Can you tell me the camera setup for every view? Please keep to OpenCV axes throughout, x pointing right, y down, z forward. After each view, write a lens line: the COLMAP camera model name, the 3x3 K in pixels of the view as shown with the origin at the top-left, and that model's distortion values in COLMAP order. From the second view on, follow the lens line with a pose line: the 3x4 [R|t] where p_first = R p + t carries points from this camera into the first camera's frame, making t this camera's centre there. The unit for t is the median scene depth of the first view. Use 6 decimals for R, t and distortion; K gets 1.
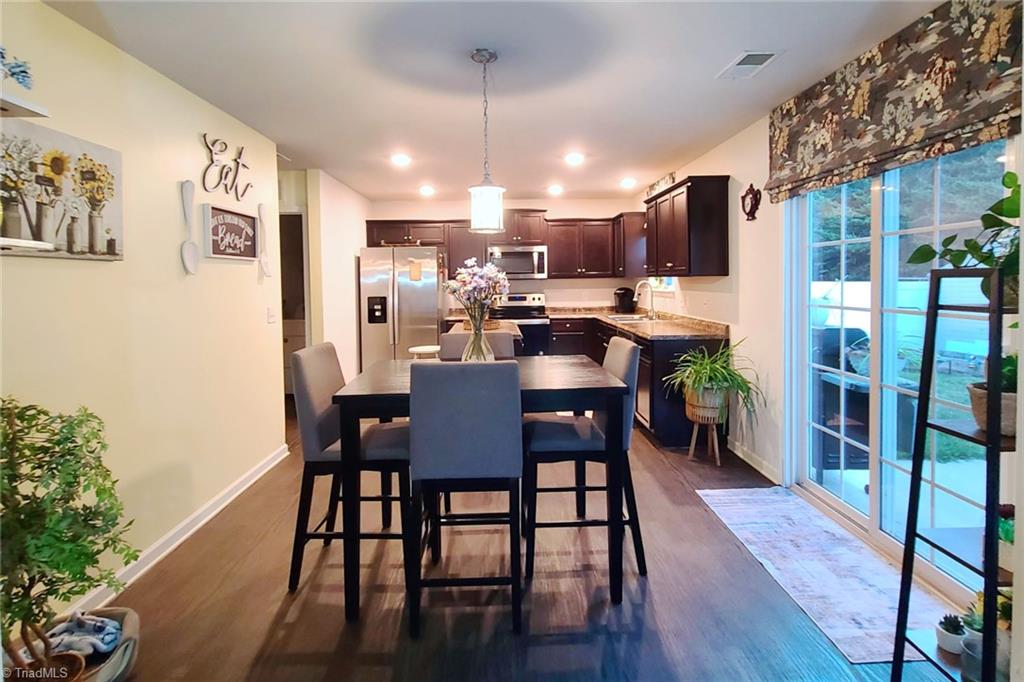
lens RADIAL K [[531.0, 0, 510.6], [0, 531.0, 294.4], [0, 0, 1]] dist [0.002438, 0.000351]
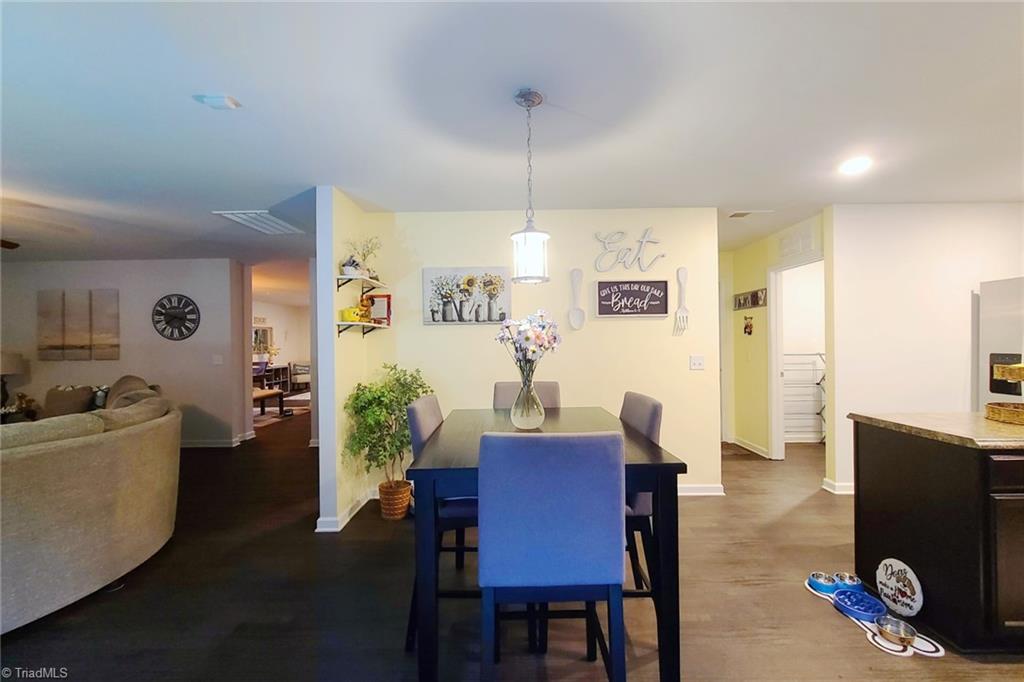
lens RADIAL K [[424.1, 0, 514.5], [0, 424.1, 351.8], [0, 0, 1]] dist [0.004427, 0.000319]
pose [[-0.035651, 0.007985, -0.999332, 0.557612], [-0.016813, 0.999822, 0.008588, 0.017377], [0.999223, 0.017108, -0.035511, 0.760707]]
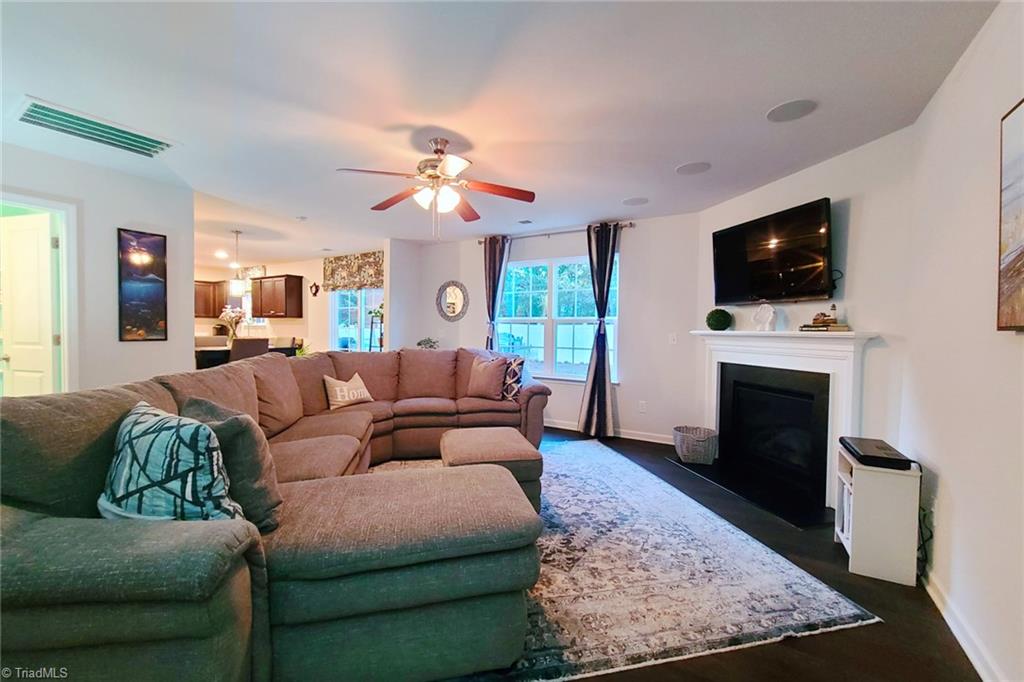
lens RADIAL K [[424.1, 0, 515.2], [0, 424.1, 341.1], [0, 0, 1]] dist [0.004427, 0.000319]
pose [[0.549942, -0.009174, 0.835153, -0.999490], [0.007557, 0.999953, 0.006008, 0.097514], [-0.835169, 0.003007, 0.549985, -1.283889]]
